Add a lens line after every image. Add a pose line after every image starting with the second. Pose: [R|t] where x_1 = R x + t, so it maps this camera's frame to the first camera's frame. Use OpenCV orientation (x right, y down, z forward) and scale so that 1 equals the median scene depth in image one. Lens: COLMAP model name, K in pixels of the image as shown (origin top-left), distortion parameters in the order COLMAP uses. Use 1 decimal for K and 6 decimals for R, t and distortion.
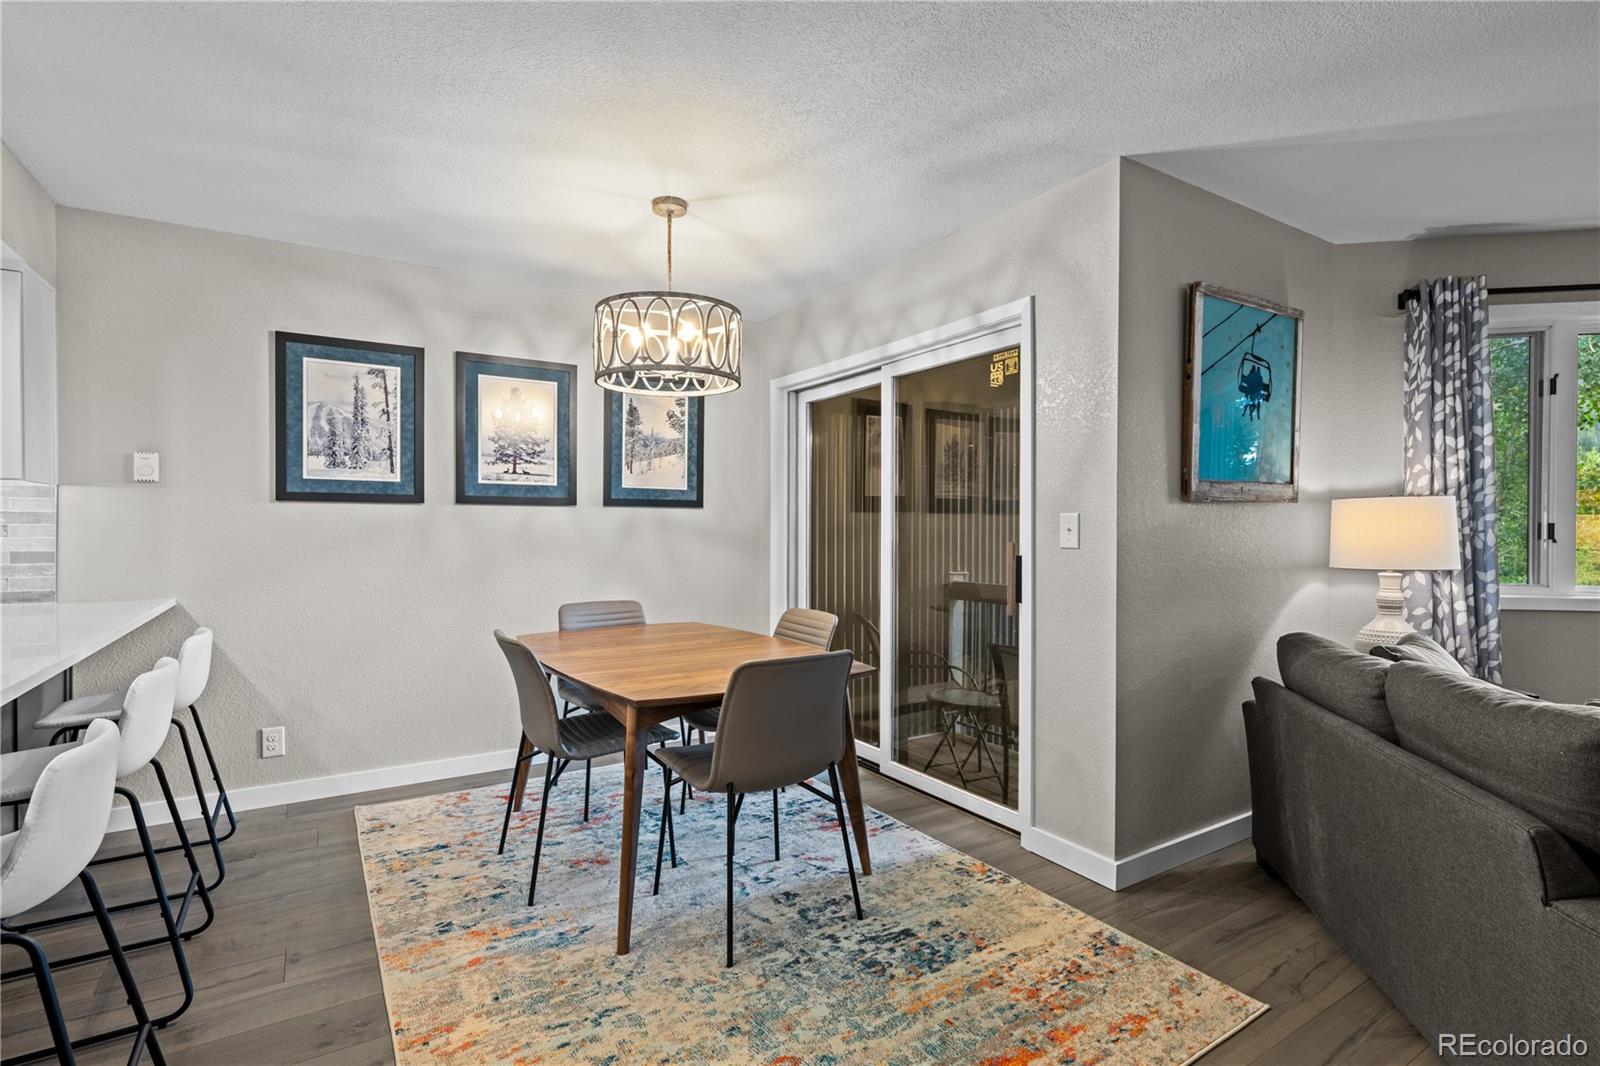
lens RADIAL K [[755.9, 0, 805.6], [0, 755.9, 537.0], [0, 0, 1]] dist [-0.000637, 0.000469]
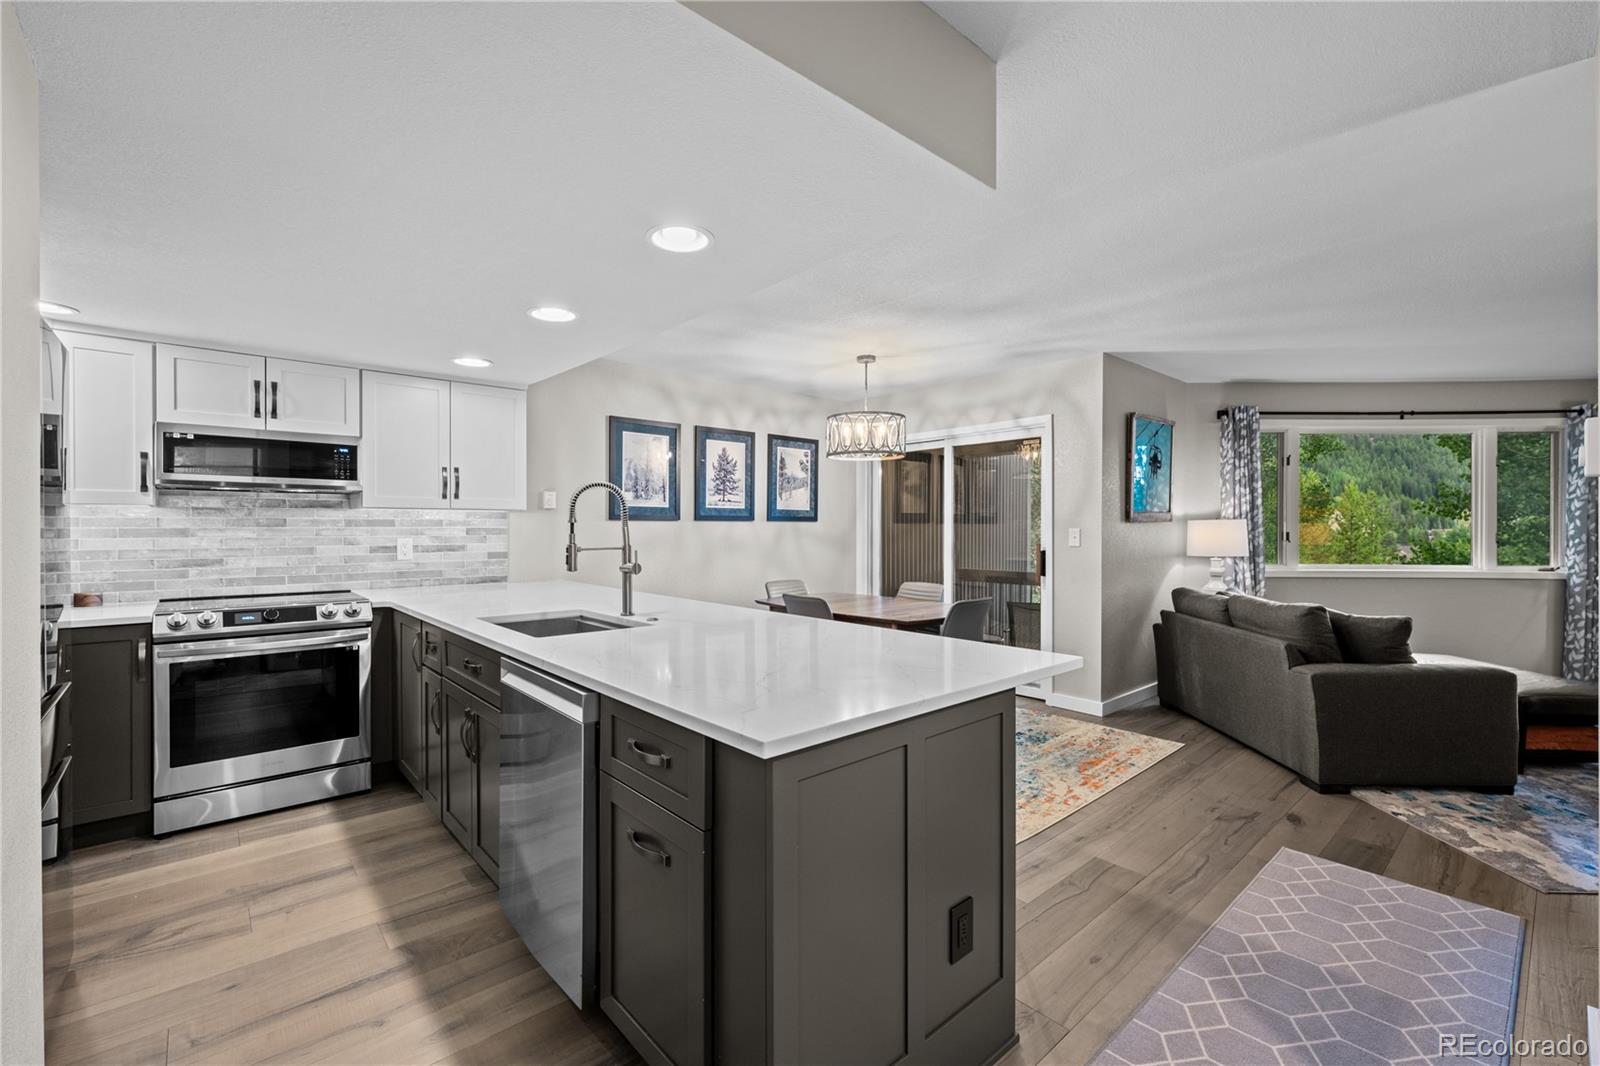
lens RADIAL K [[680.7, 0, 799.8], [0, 680.7, 535.2], [0, 0, 1]] dist [-0.010098, 0.008792]
pose [[0.986366, -0.002386, 0.164551, -0.529418], [0.002201, 0.999997, 0.001306, -0.015336], [-0.164554, -0.000926, 0.986368, -0.507299]]
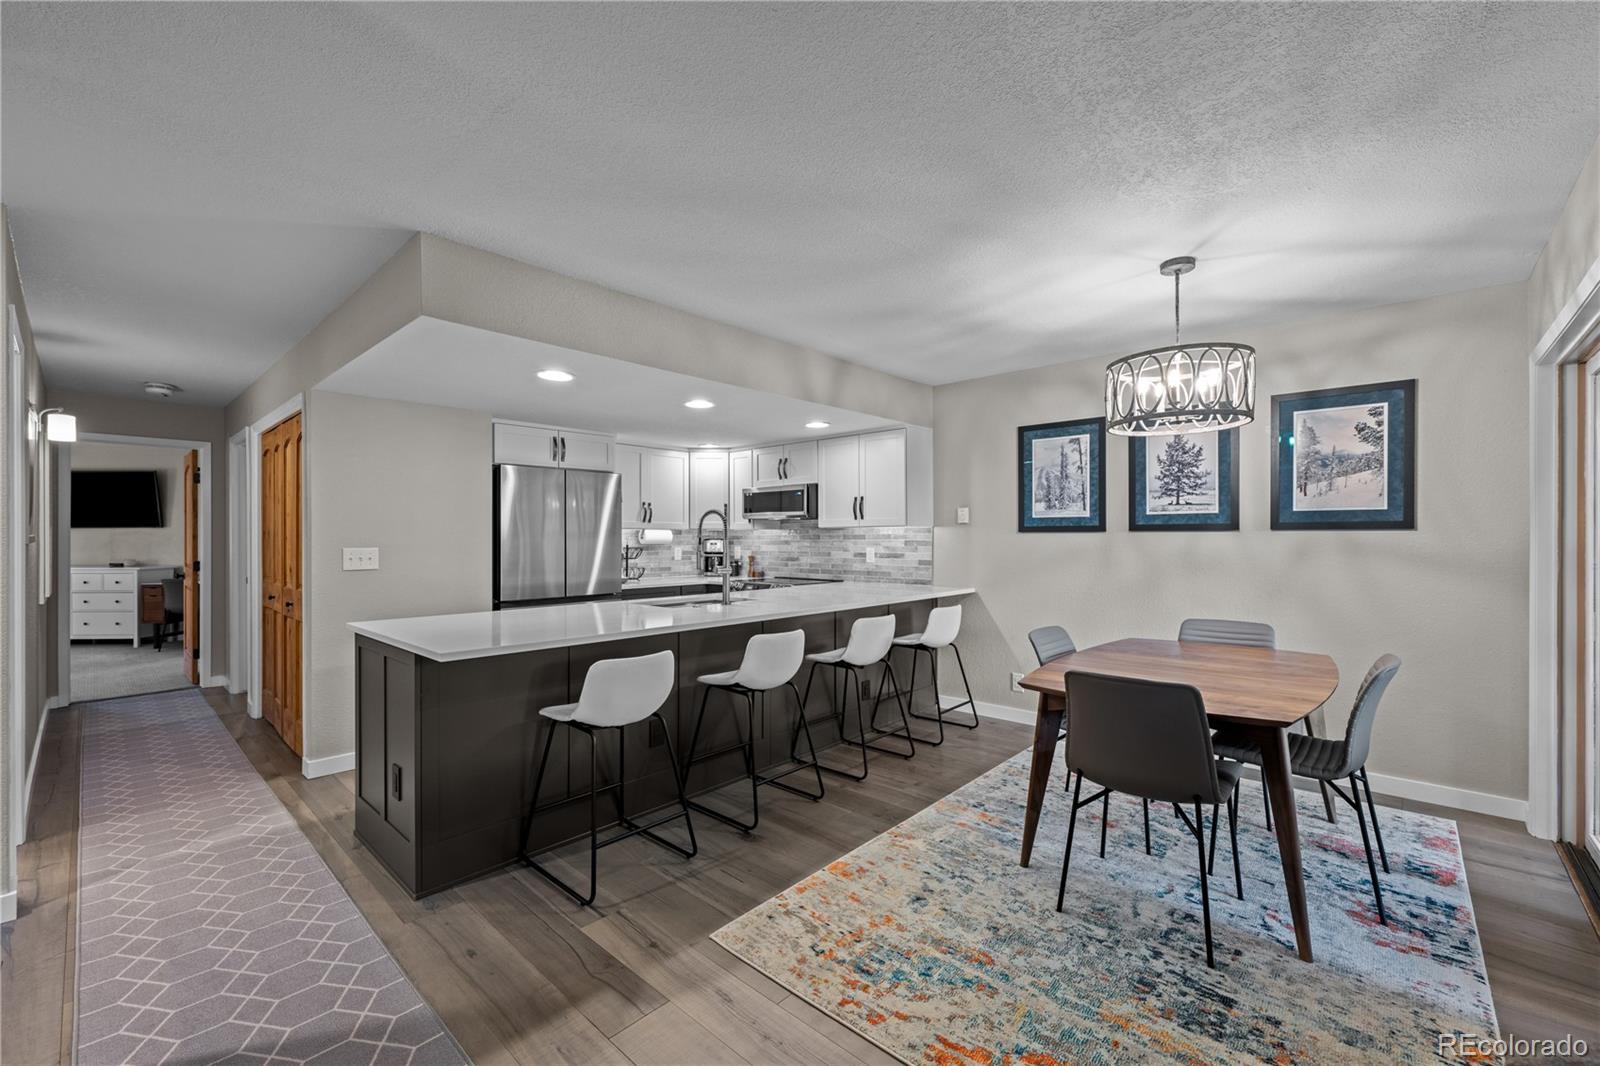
lens RADIAL K [[658.6, 0, 804.2], [0, 658.6, 538.8], [0, 0, 1]] dist [0.002006, -0.000347]
pose [[0.265021, -0.002316, -0.964240, 0.519224], [-0.010341, 0.999933, -0.005244, -0.021580], [0.964187, 0.011361, 0.264979, 0.187631]]
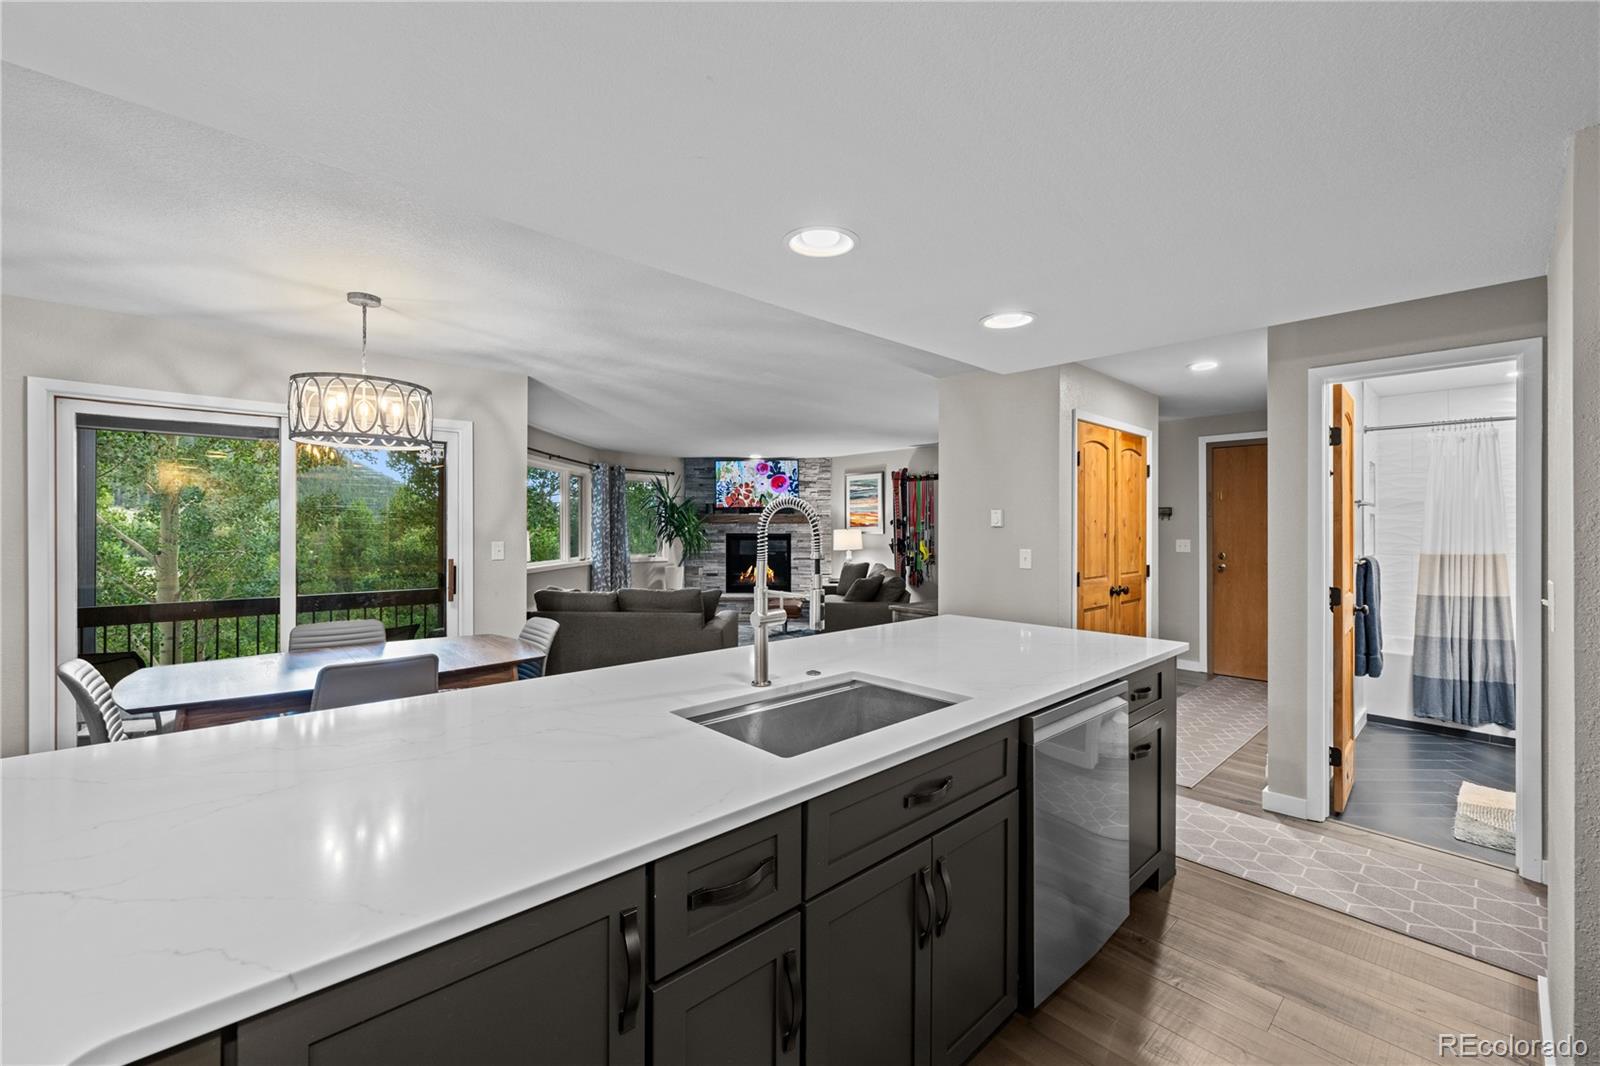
lens RADIAL K [[631.9, 0, 805.7], [0, 631.9, 531.0], [0, 0, 1]] dist [-0.000944, -0.000026]
pose [[-0.180537, -0.004530, 0.983558, -1.109829], [0.009897, 0.999930, 0.006422, -0.047492], [-0.983518, 0.010894, -0.180480, 0.412353]]
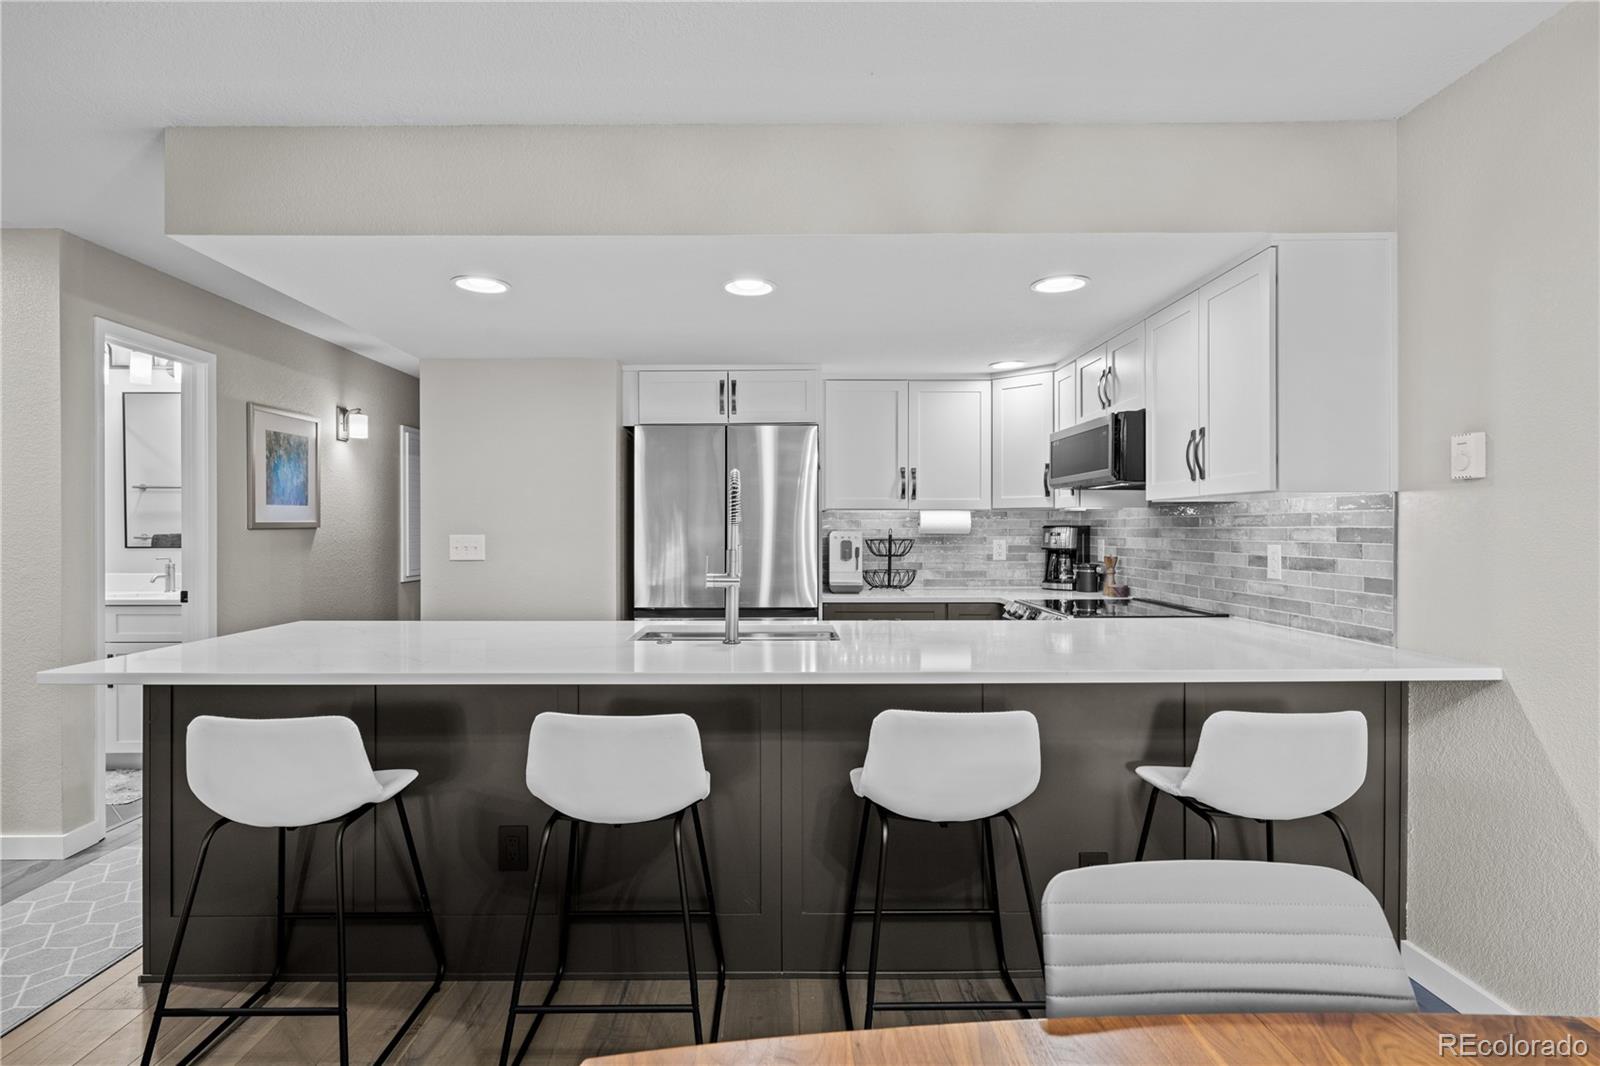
lens RADIAL K [[840.7, 0, 782.2], [0, 840.7, 532.0], [0, 0, 1]] dist [-0.002726, -0.000395]
pose [[-0.530463, 0.002303, -0.847705, 0.040837], [-0.010474, 0.999902, 0.009270, -0.026336], [0.847643, 0.013796, -0.530387, 0.810843]]
